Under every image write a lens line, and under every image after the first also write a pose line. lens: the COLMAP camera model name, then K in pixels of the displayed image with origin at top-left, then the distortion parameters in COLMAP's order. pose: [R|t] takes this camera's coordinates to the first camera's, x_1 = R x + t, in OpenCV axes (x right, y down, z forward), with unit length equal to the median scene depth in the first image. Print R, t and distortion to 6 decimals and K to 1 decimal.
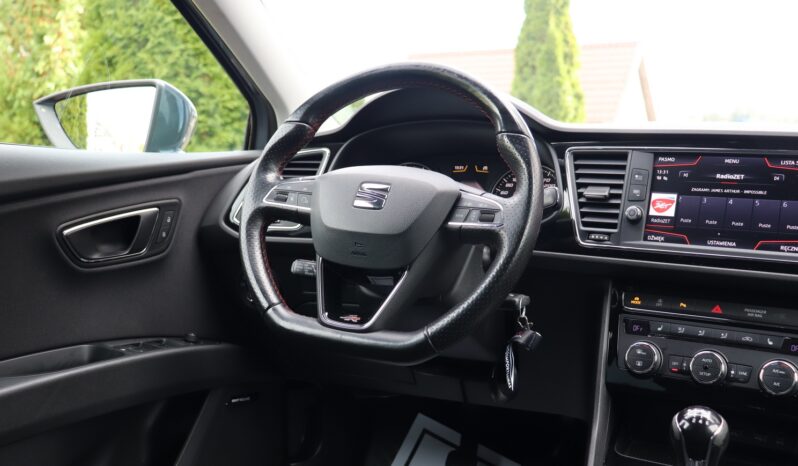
lens RADIAL K [[845.6, 0, 399.0], [0, 845.6, 233.0], [0, 0, 1]] dist [-0.042445, 0.009446]
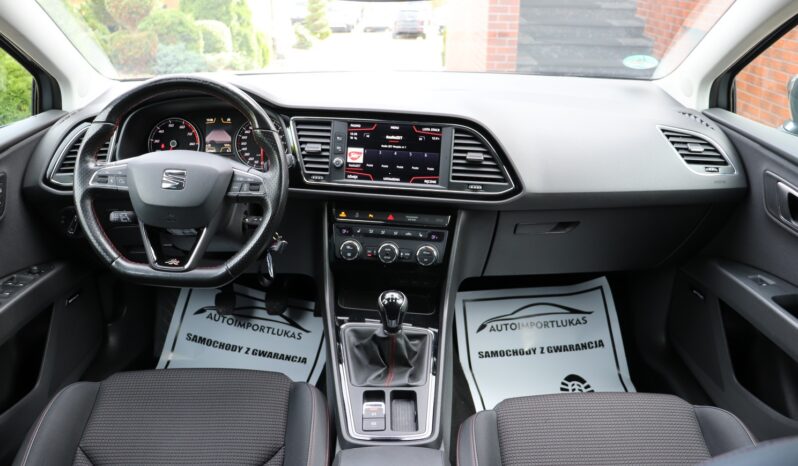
lens RADIAL K [[655.7, 0, 394.3], [0, 655.7, 236.2], [0, 0, 1]] dist [-0.191772, 0.173464]
pose [[0.903329, -0.162432, 0.397004, -0.138128], [0.040351, 0.953604, 0.298348, -0.253882], [-0.427045, -0.253487, 0.867973, -0.150711]]
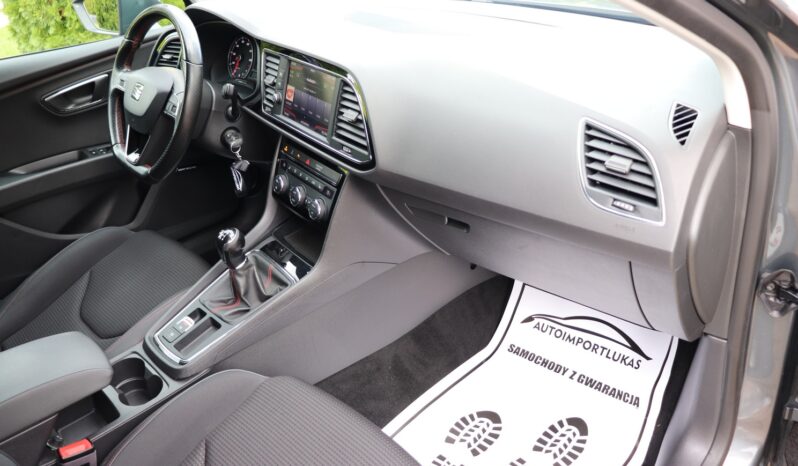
lens RADIAL K [[655.7, 0, 394.3], [0, 655.7, 236.2], [0, 0, 1]] dist [-0.191772, 0.173464]
pose [[0.926319, 0.112105, -0.359675, 0.970560], [0.047118, 0.912732, 0.405833, -0.276220], [0.373783, -0.392878, 0.840198, -0.074027]]
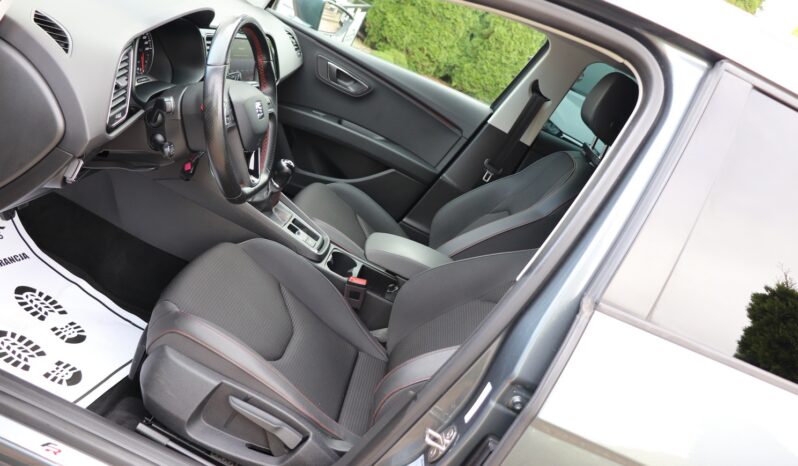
lens RADIAL K [[655.7, 0, 394.3], [0, 655.7, 236.2], [0, 0, 1]] dist [-0.191772, 0.173464]
pose [[-0.274026, -0.485074, 0.830429, -1.290887], [-0.340188, 0.856546, 0.388074, -0.417165], [-0.899545, -0.176160, -0.399732, 1.175581]]
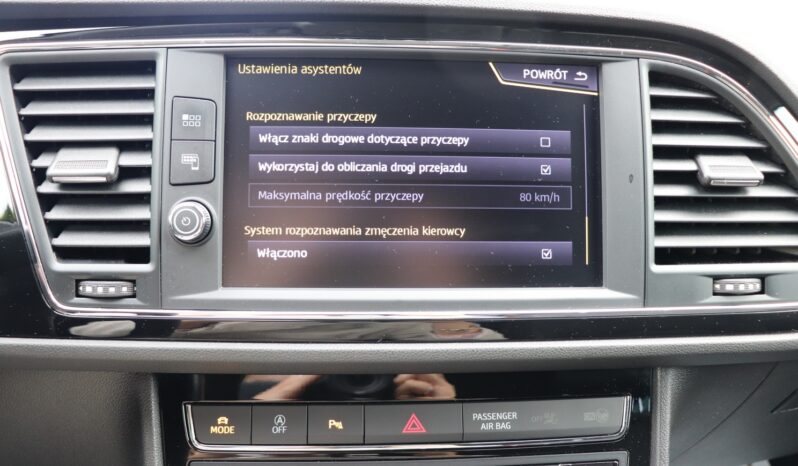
lens RADIAL K [[655.7, 0, 394.3], [0, 655.7, 236.2], [0, 0, 1]] dist [-0.191772, 0.173464]
pose [[0.804534, -0.162266, 0.571309, 0.186833], [0.057369, 0.978687, 0.197183, -0.067111], [-0.591129, -0.125865, 0.796696, 0.717285]]
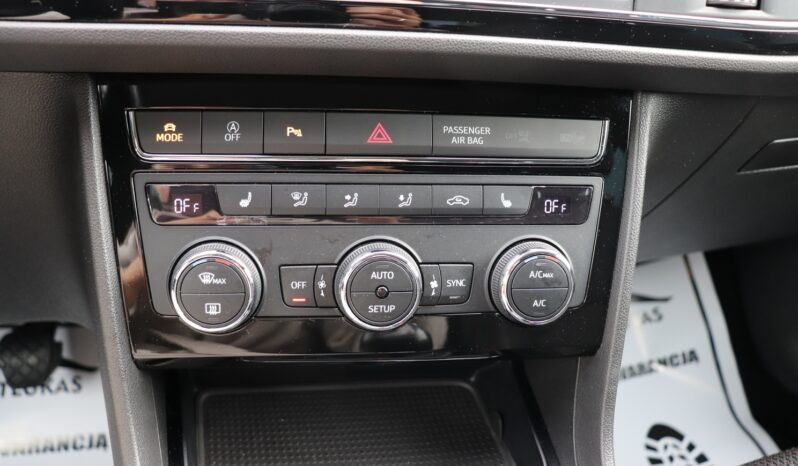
lens RADIAL K [[655.7, 0, 394.3], [0, 655.7, 236.2], [0, 0, 1]] dist [-0.191772, 0.173464]
pose [[0.765187, -0.281180, 0.579160, 0.181743], [0.013874, 0.906578, 0.421810, 0.003594], [-0.643659, -0.314729, 0.697602, 0.727706]]
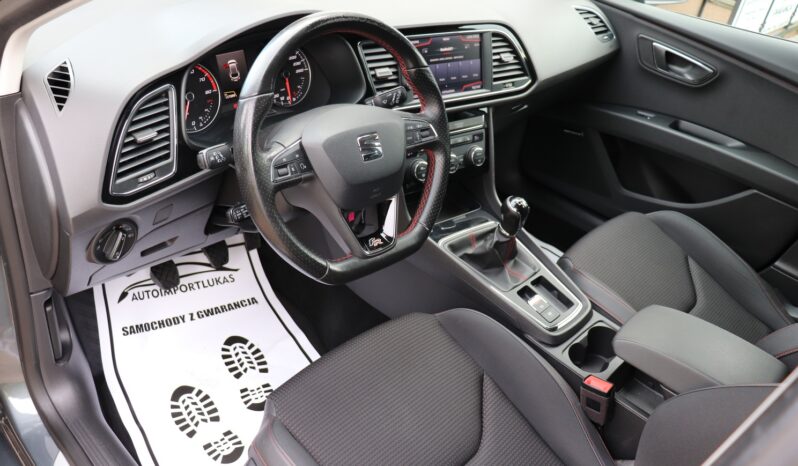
lens RADIAL K [[655.7, 0, 394.3], [0, 655.7, 236.2], [0, 0, 1]] dist [-0.191772, 0.173464]
pose [[0.344167, -0.498663, 0.795541, -0.780195], [-0.020648, 0.843079, 0.537393, -0.413712], [-0.938682, -0.201379, 0.279863, 0.648624]]
